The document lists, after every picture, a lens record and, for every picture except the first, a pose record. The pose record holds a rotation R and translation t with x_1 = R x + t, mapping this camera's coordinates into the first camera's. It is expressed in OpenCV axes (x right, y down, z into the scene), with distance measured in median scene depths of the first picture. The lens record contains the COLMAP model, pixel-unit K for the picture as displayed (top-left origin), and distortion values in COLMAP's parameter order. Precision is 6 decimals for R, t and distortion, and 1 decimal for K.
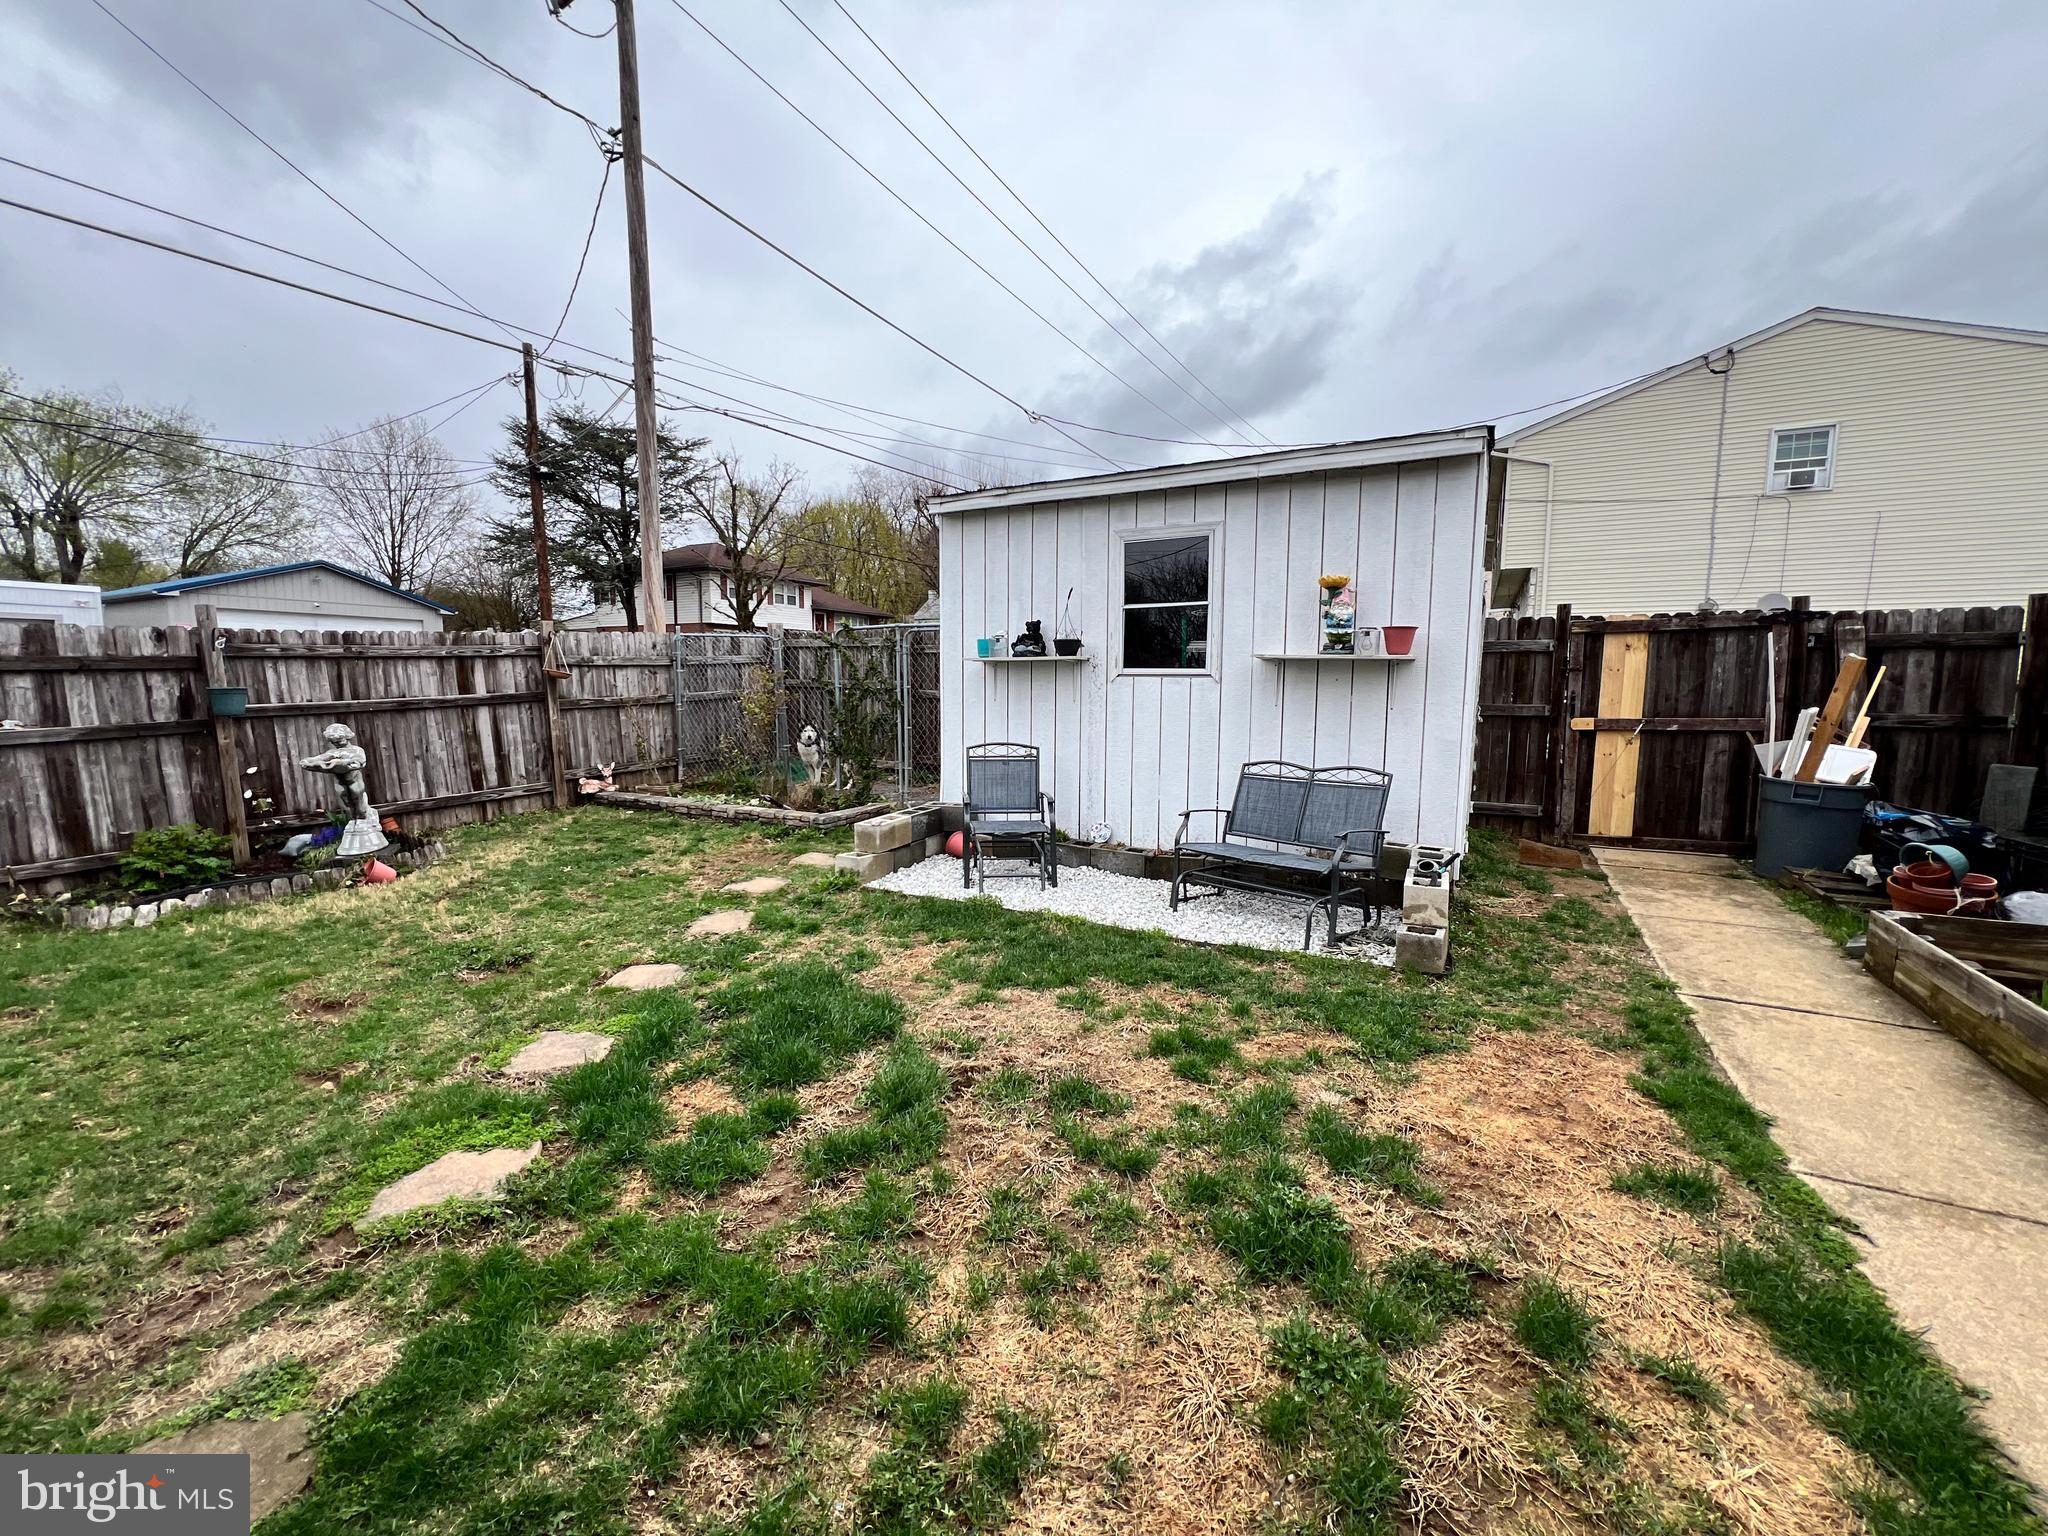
lens RADIAL K [[821.8, 0, 1018.5], [0, 821.8, 762.4], [0, 0, 1]] dist [-0.000632, -0.000553]
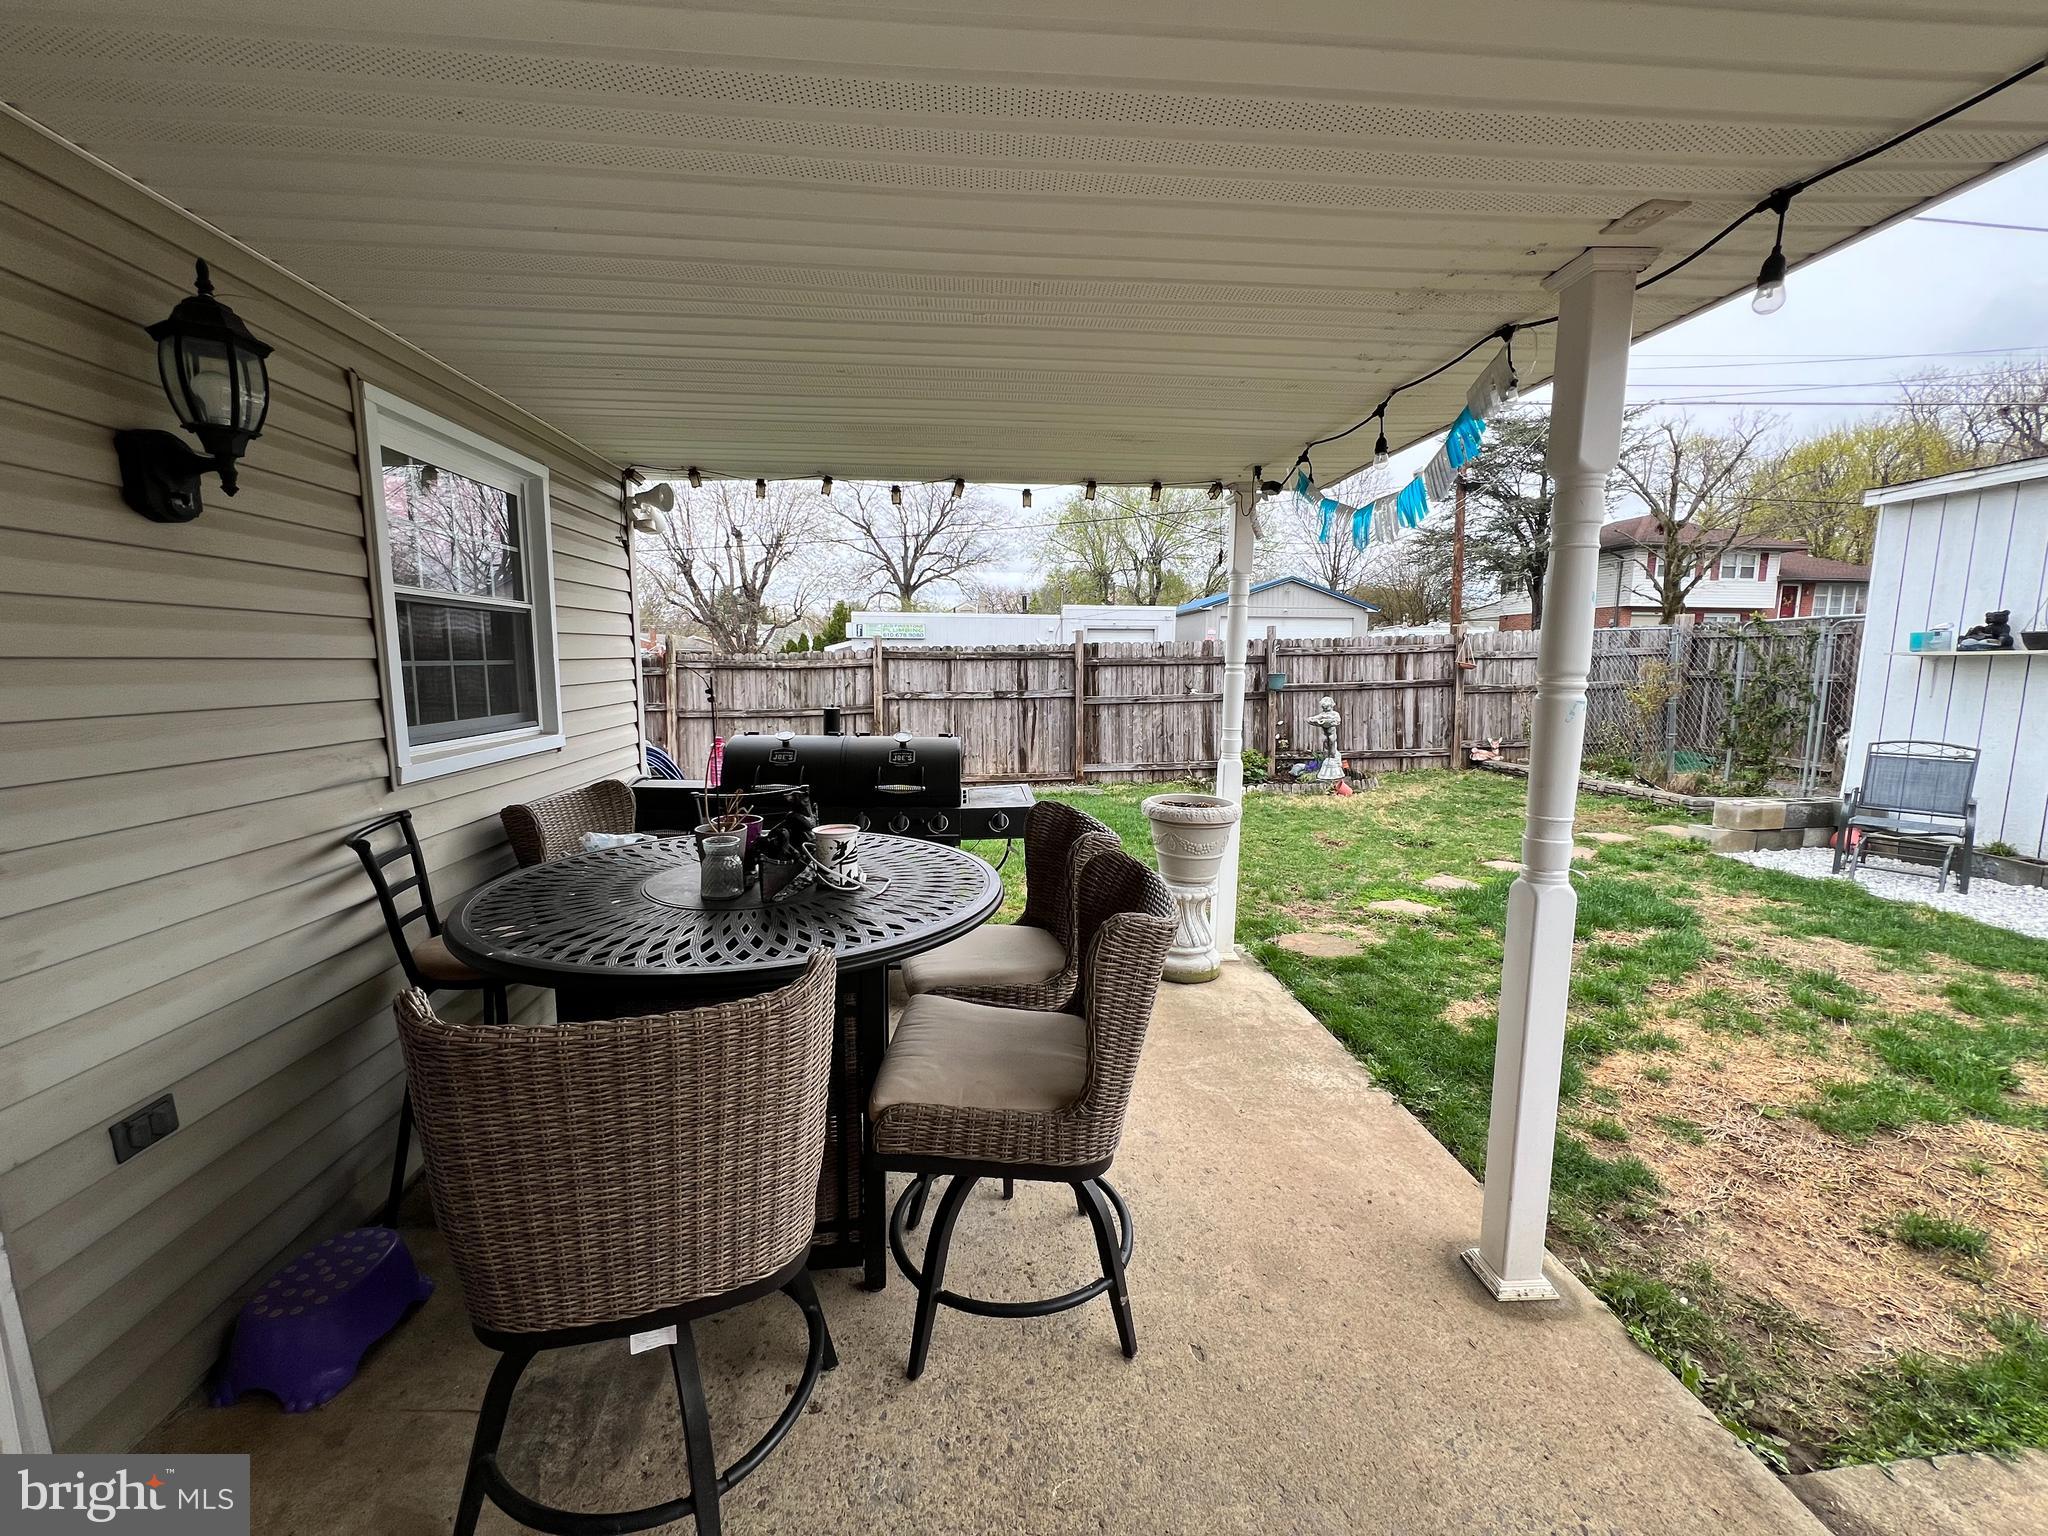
lens RADIAL K [[823.1, 0, 1021.2], [0, 823.1, 768.9], [0, 0, 1]] dist [-0.001617, 0.000062]
pose [[0.549550, 0.108514, -0.828384, 0.167516], [-0.088706, 0.993503, 0.071296, 0.027875], [0.830738, 0.034302, 0.555605, -0.341878]]
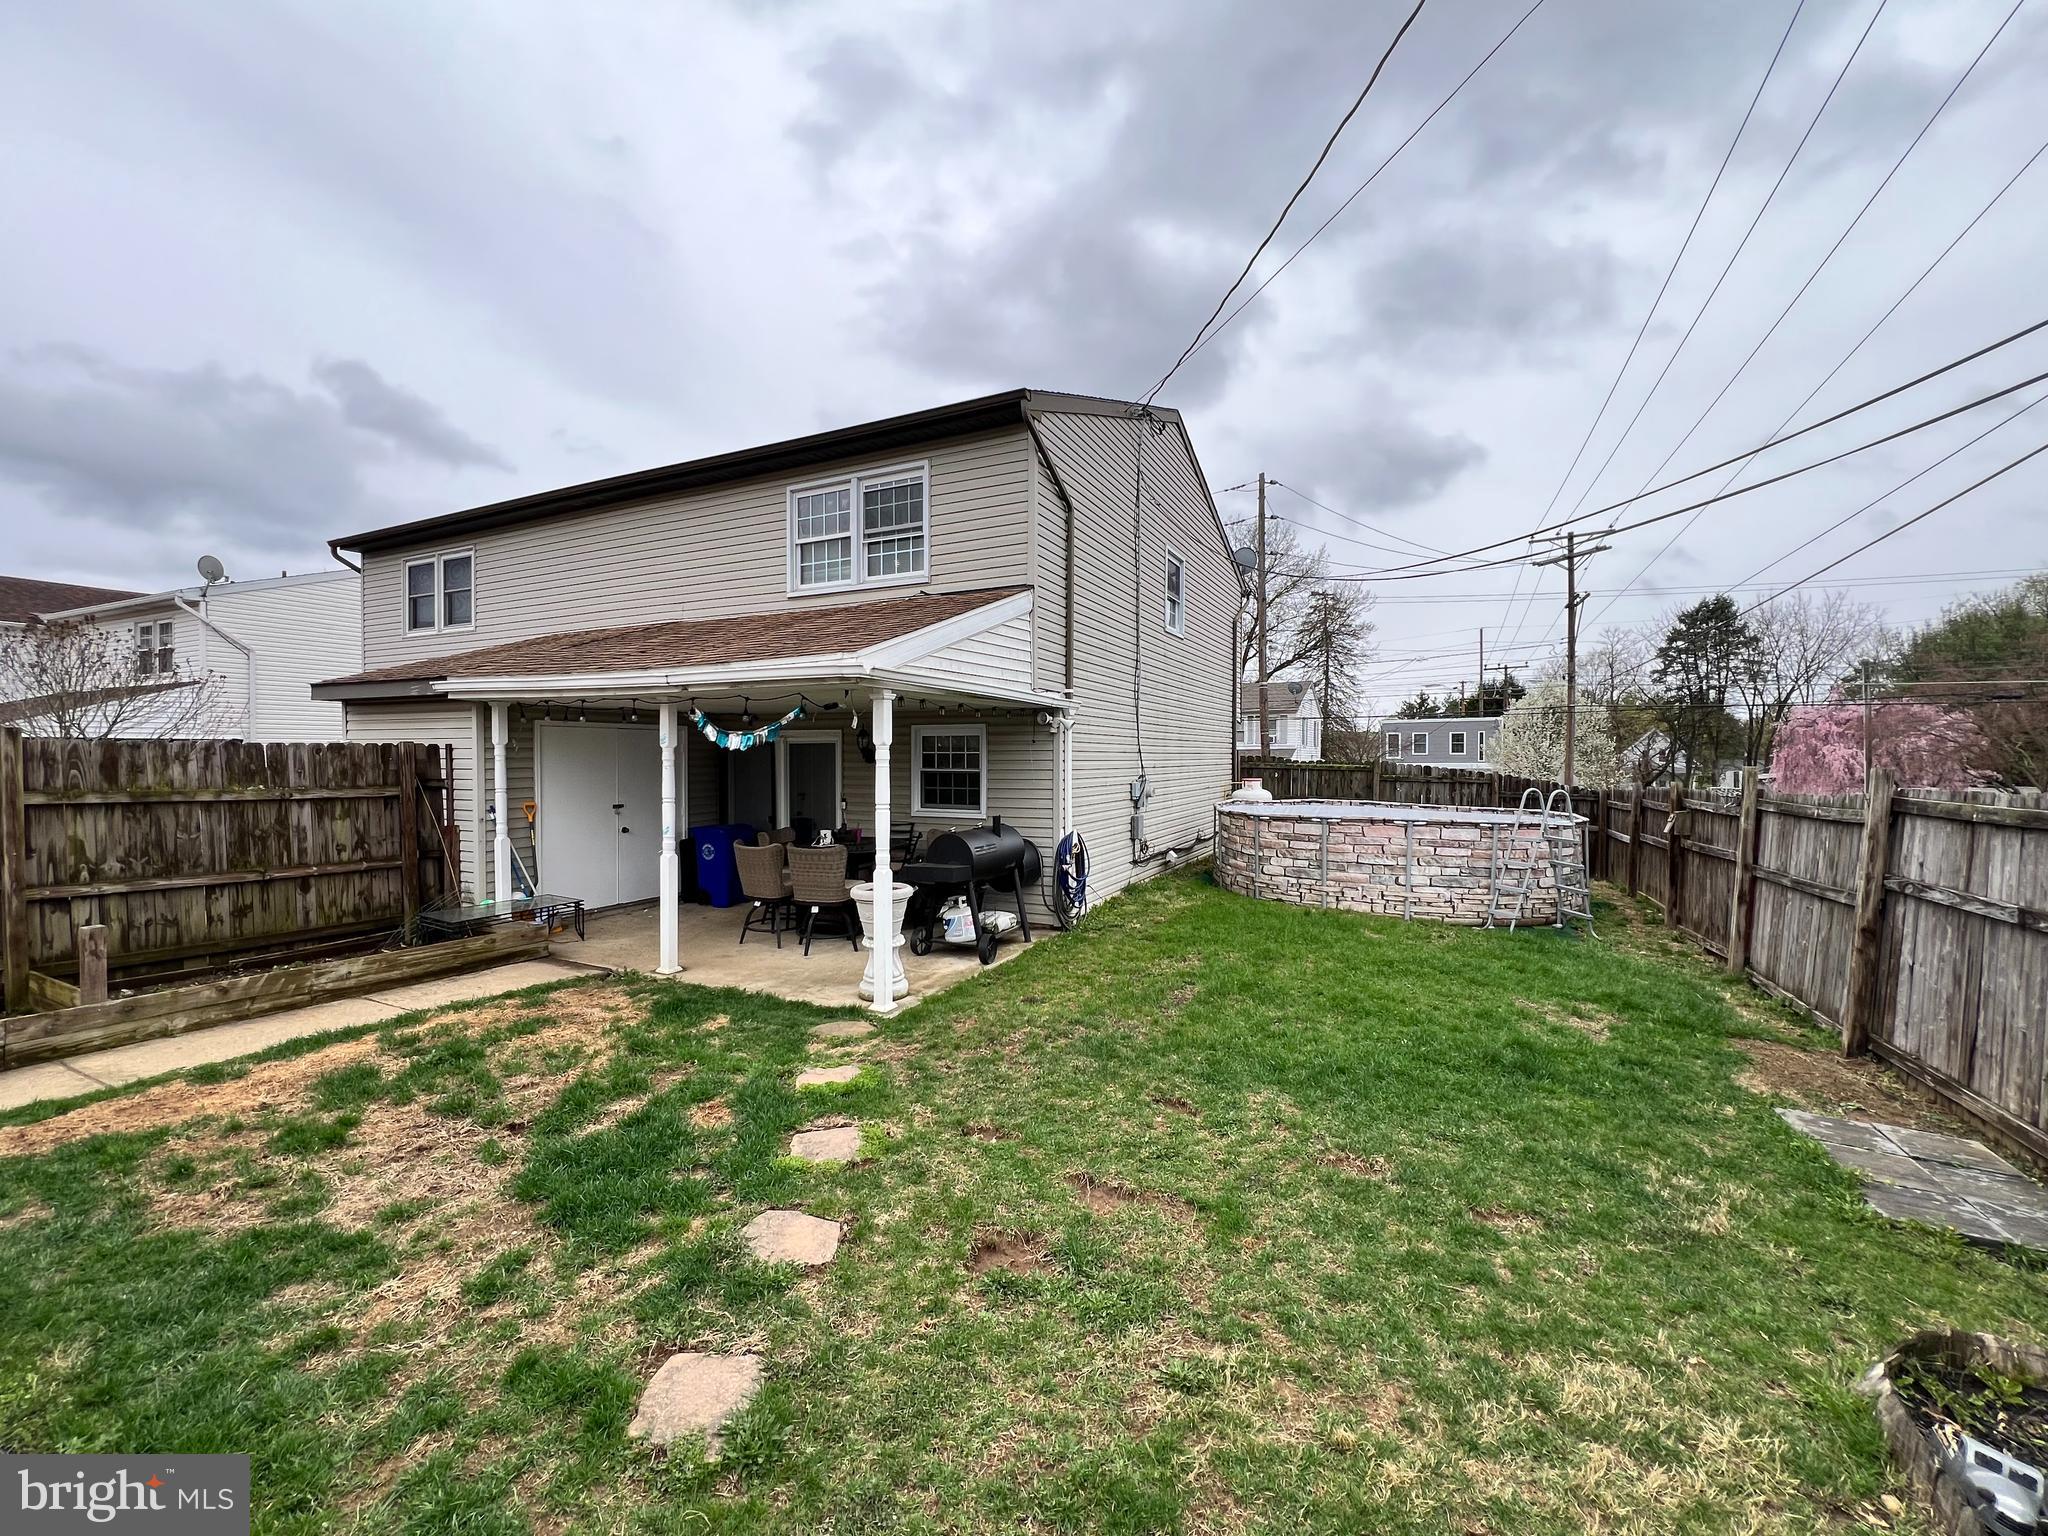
lens RADIAL K [[823.1, 0, 1021.2], [0, 823.1, 768.9], [0, 0, 1]] dist [-0.001617, 0.000062]
pose [[-0.999145, -0.007107, -0.040733, -0.351828], [-0.011900, 0.992863, 0.118668, -0.159176], [0.039599, 0.119051, -0.992098, 0.965474]]
